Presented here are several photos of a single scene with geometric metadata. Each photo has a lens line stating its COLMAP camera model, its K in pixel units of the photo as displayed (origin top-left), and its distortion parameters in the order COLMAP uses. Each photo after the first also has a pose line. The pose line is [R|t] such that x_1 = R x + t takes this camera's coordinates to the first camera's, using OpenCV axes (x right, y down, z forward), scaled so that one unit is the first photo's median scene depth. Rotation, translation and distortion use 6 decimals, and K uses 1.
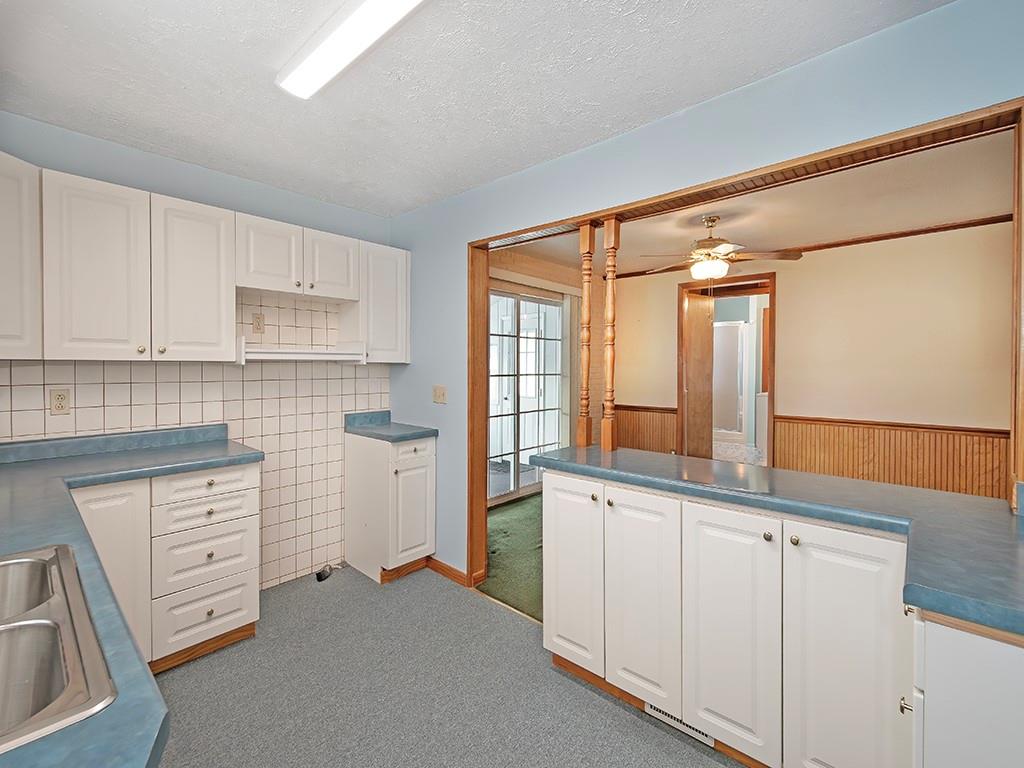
lens RADIAL K [[455.1, 0, 503.3], [0, 455.1, 369.8], [0, 0, 1]] dist [0.012320, 0.000105]
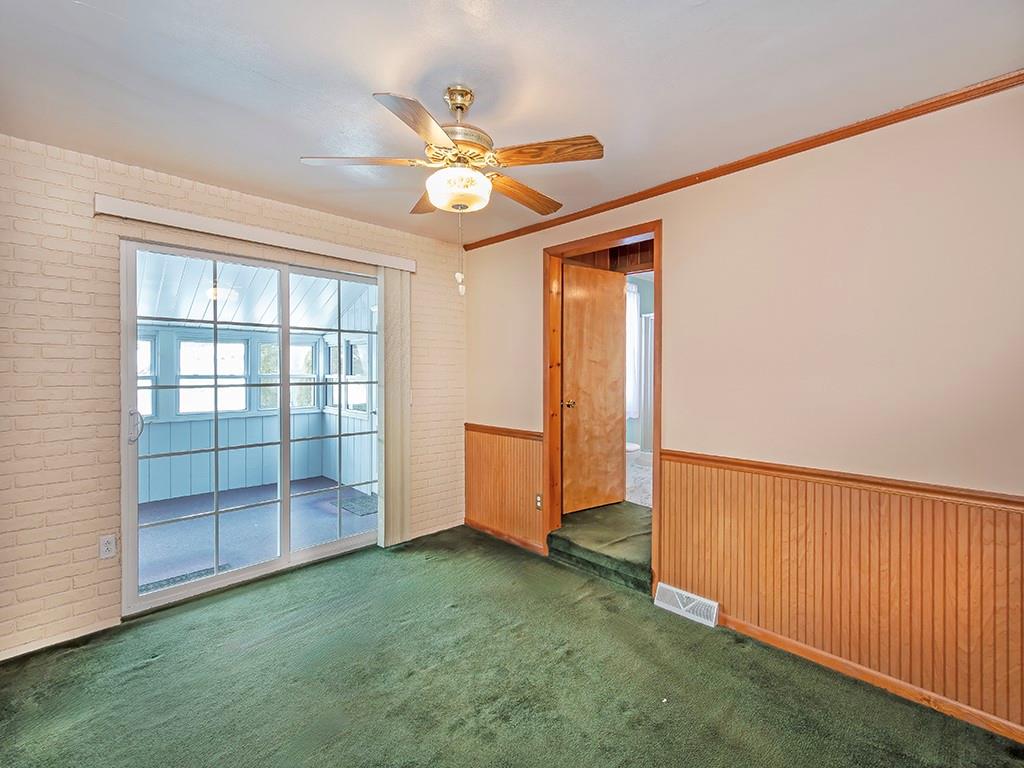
lens RADIAL K [[455.1, 0, 503.3], [0, 455.1, 369.8], [0, 0, 1]] dist [0.012320, 0.000105]
pose [[0.999090, 0.000625, -0.042647, 0.404000], [-0.001019, 0.999957, -0.009202, -0.003735], [0.042639, 0.009237, 0.999048, 0.367329]]
